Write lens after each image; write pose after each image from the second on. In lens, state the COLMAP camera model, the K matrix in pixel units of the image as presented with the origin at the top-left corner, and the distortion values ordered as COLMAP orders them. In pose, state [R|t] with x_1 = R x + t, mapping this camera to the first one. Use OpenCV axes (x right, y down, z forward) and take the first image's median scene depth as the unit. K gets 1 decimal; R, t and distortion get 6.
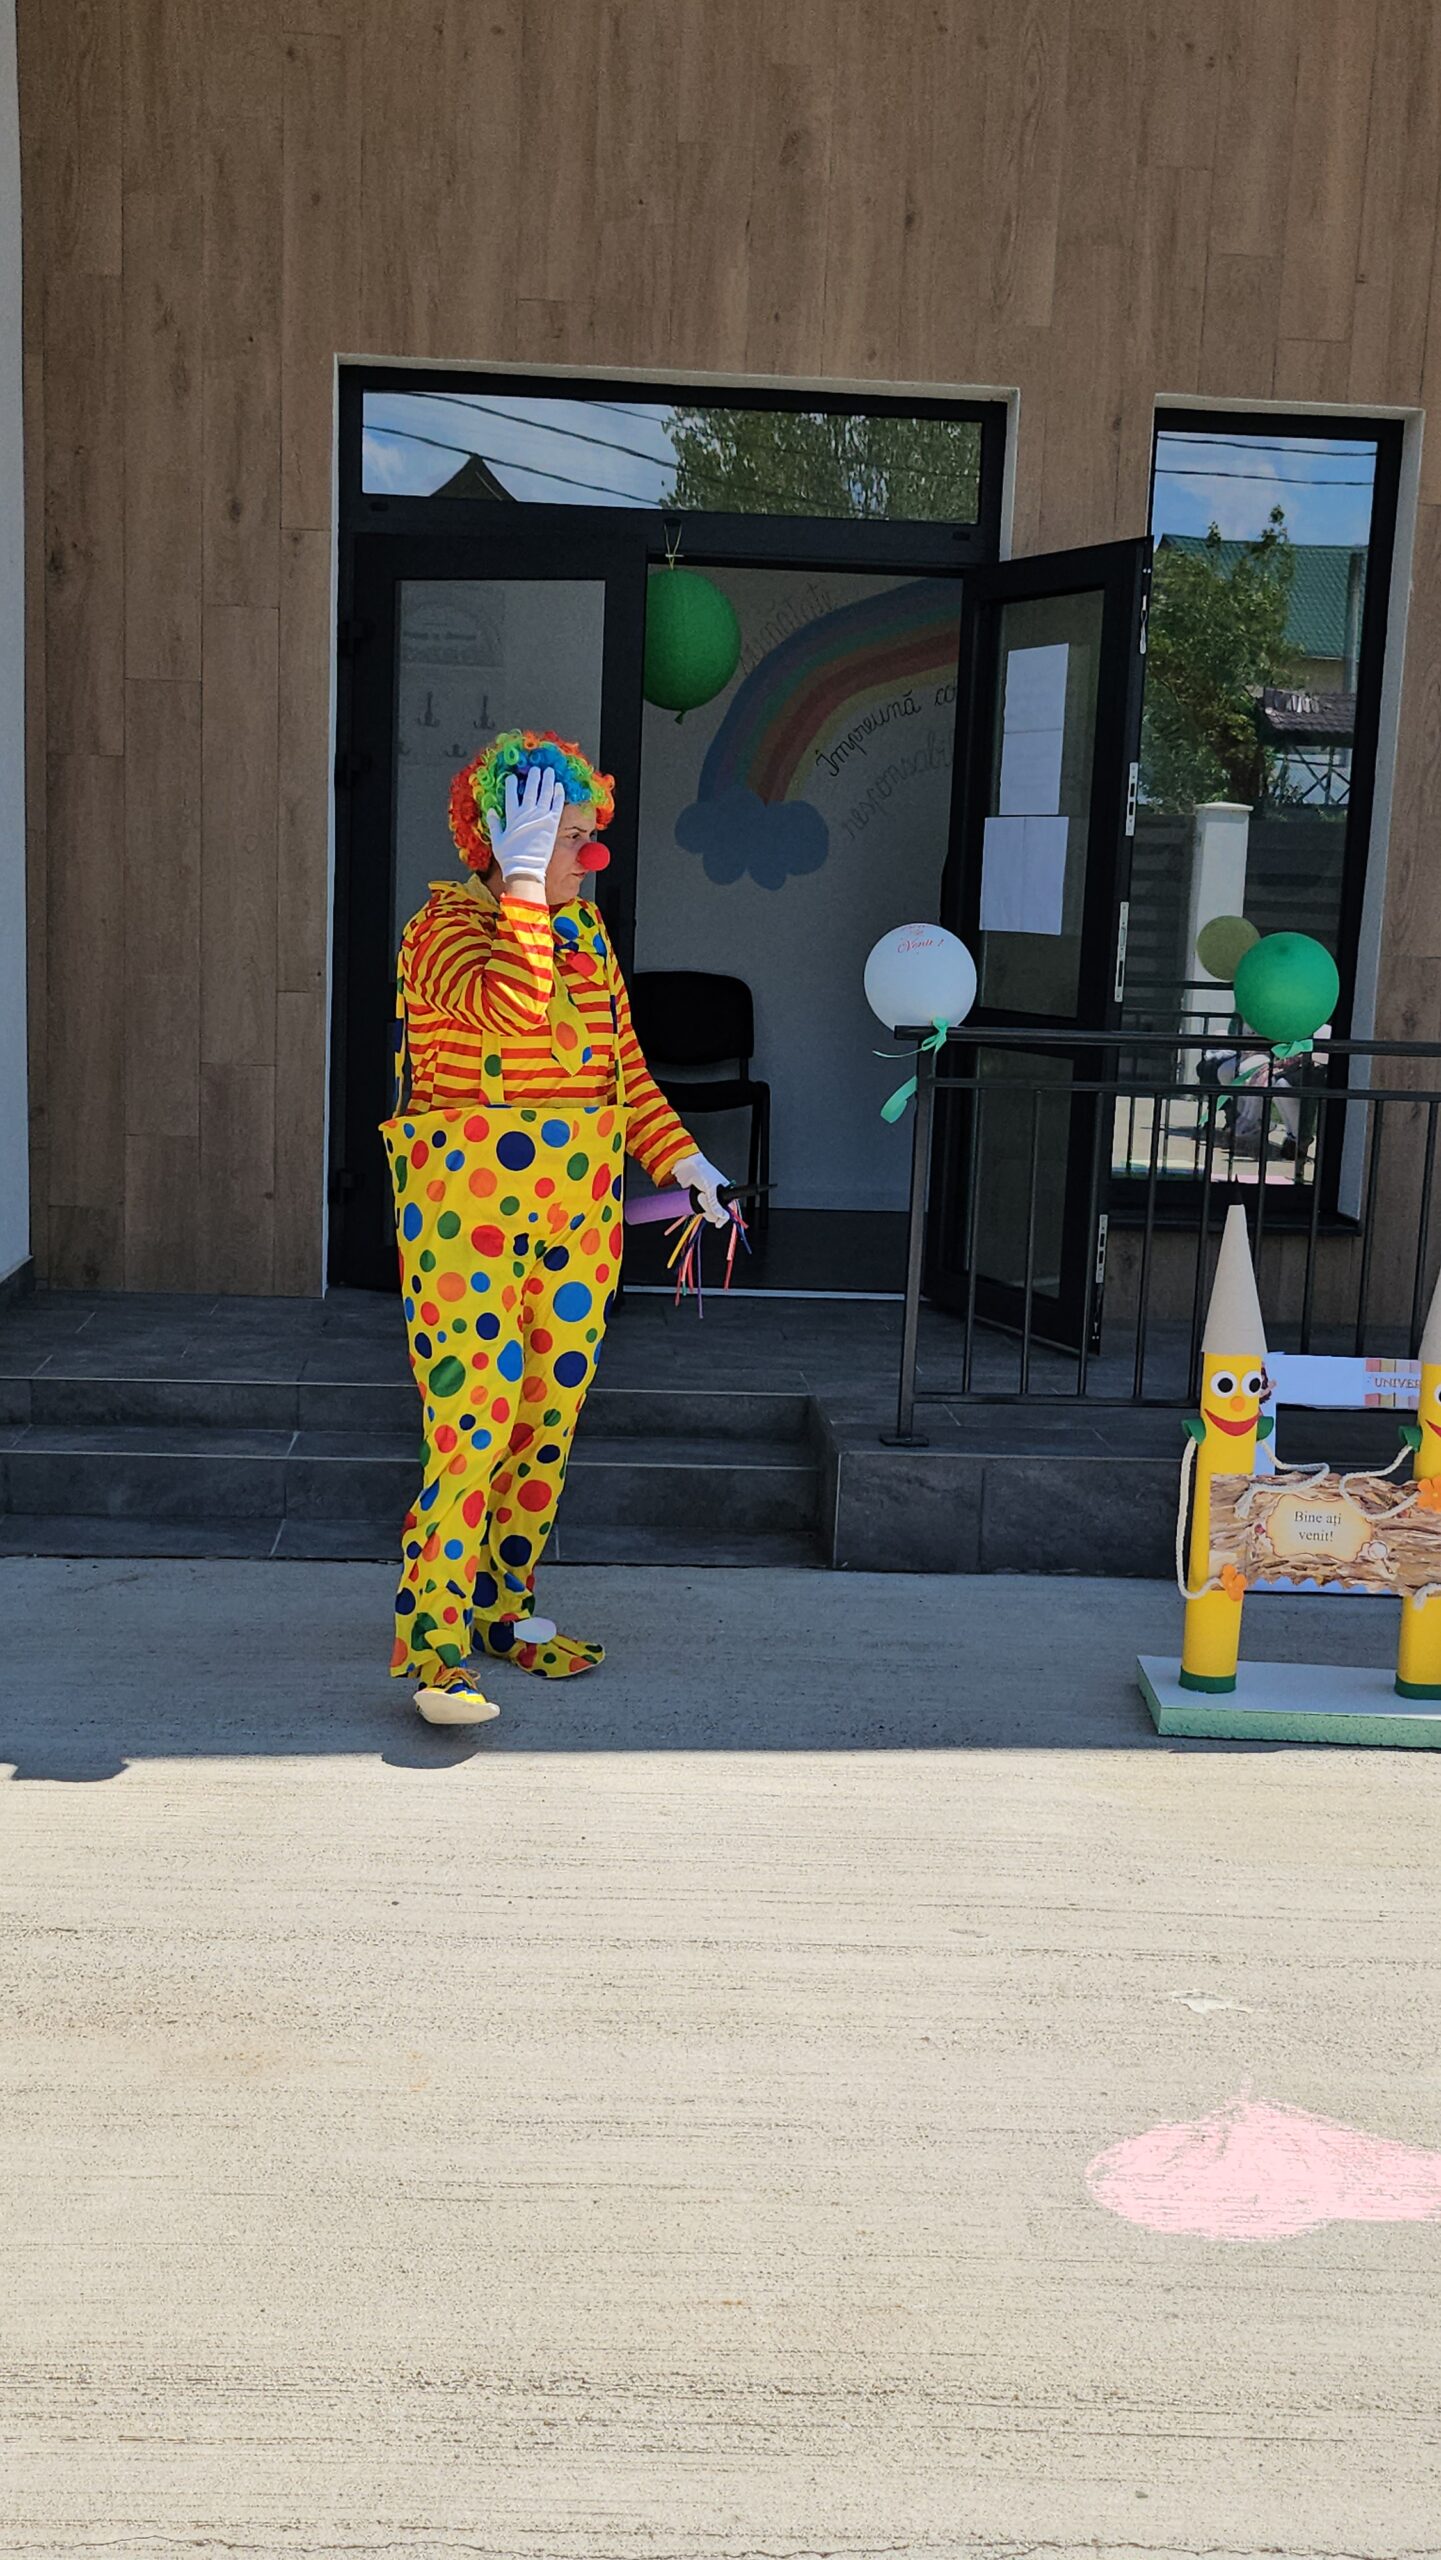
lens RADIAL K [[2669.6, 0, 703.8], [0, 2669.6, 1279.5], [0, 0, 1]] dist [0.050196, 0.000000]
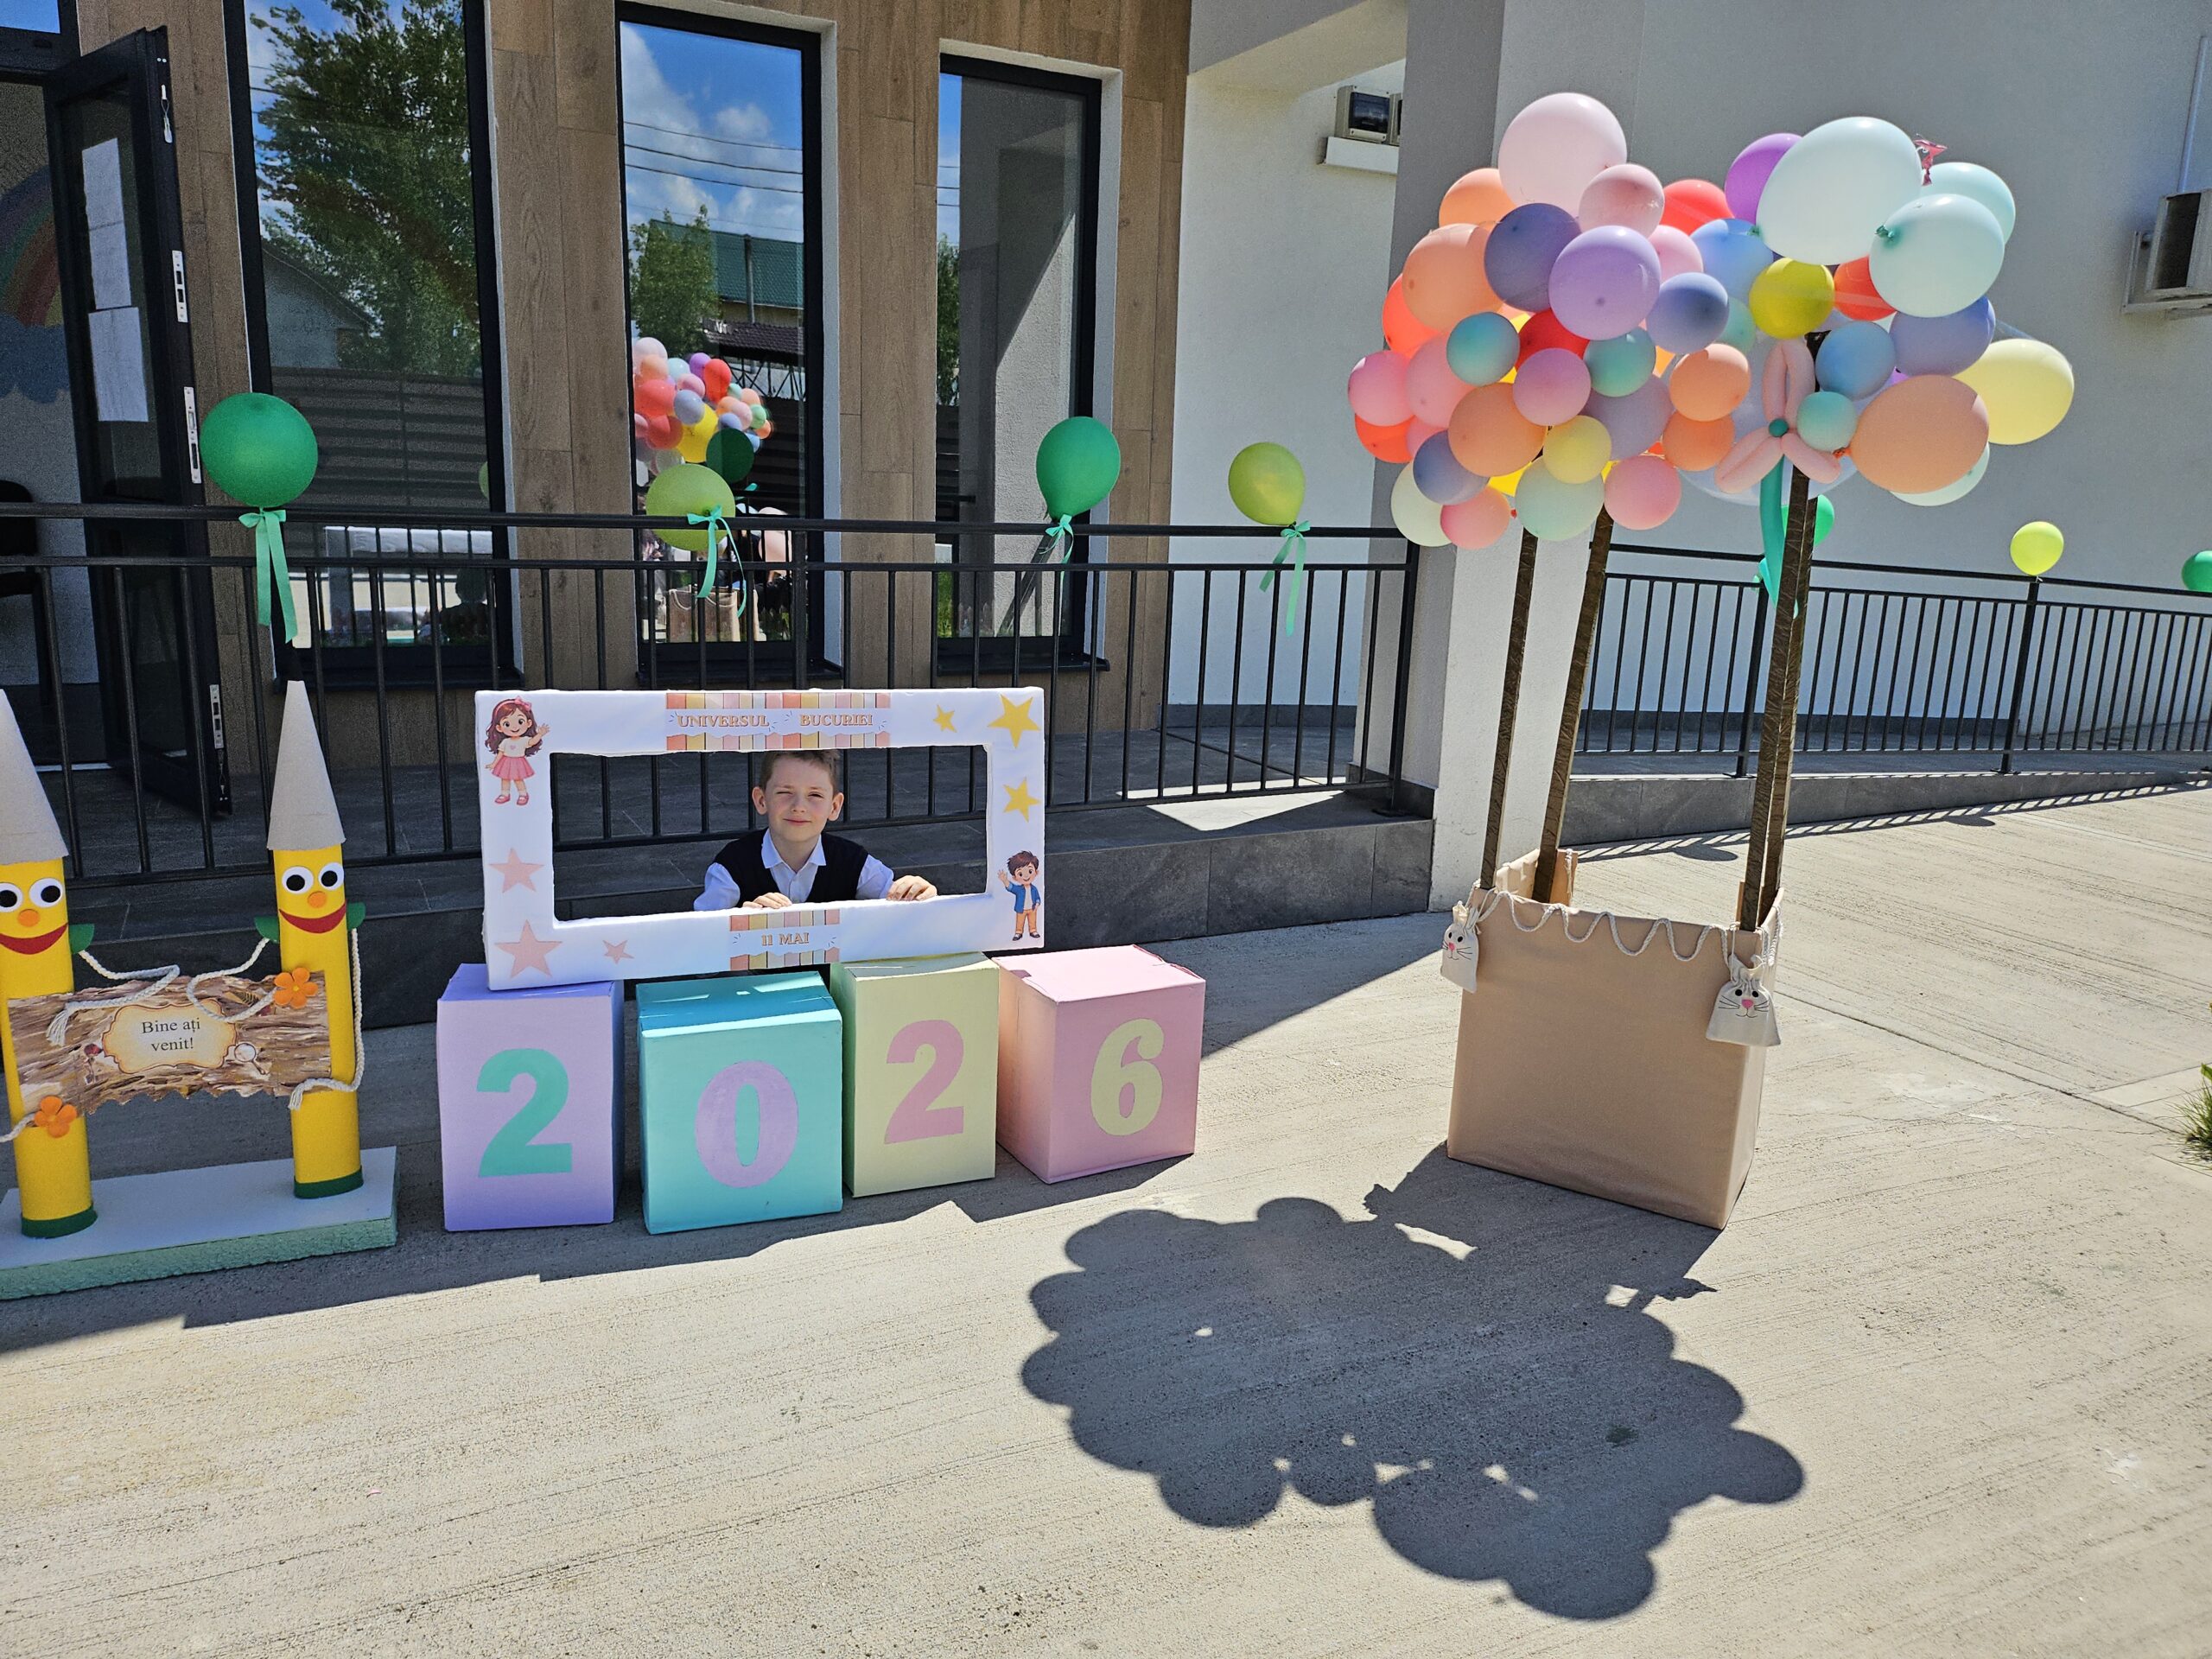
lens RADIAL K [[1547.2, 0, 1094.9], [0, 1547.2, 808.5], [0, 0, 1]] dist [0.065033, -0.069486]
pose [[0.920026, -0.092653, 0.380746, 0.223891], [0.063340, 0.994030, 0.088841, -0.008359], [-0.386704, -0.057620, 0.920402, 0.271981]]
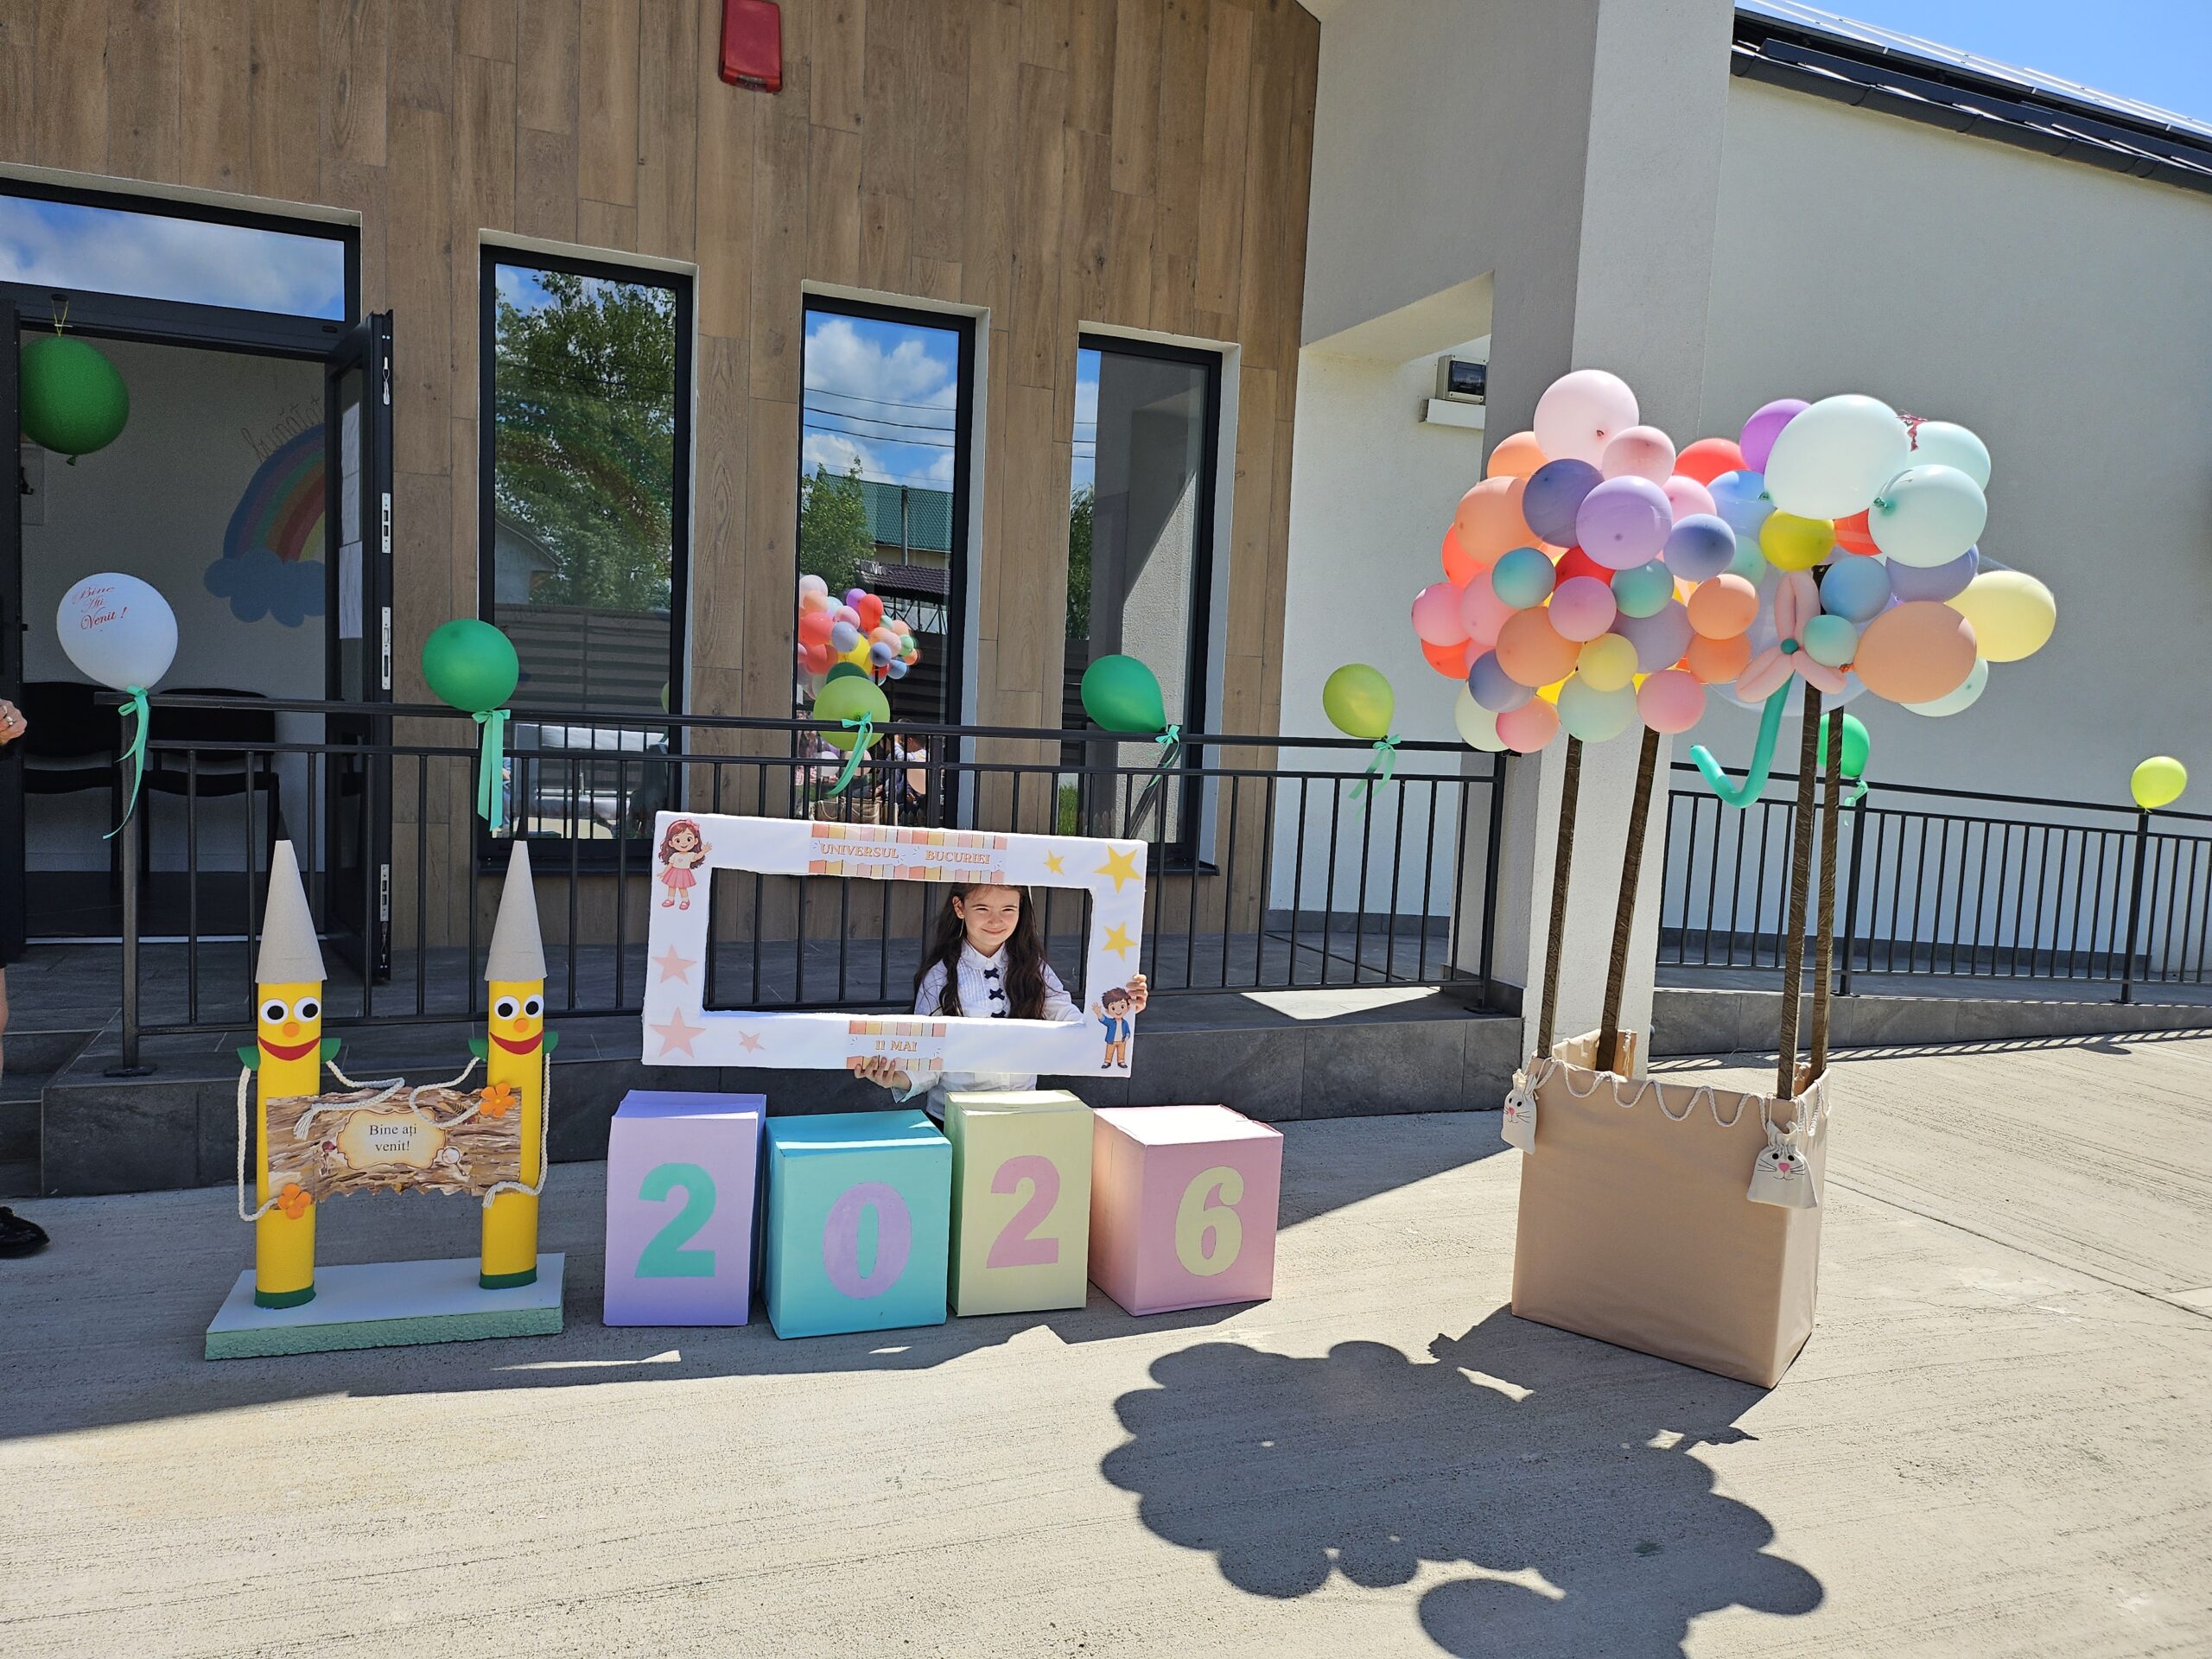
lens RADIAL K [[1547.2, 0, 1090.7], [0, 1547.2, 830.7], [0, 0, 1]] dist [0.065033, -0.069486]
pose [[0.951154, -0.023817, 0.307798, 0.212197], [0.040764, 0.997979, -0.048746, 0.007824], [-0.306014, 0.058912, 0.950202, 0.215535]]
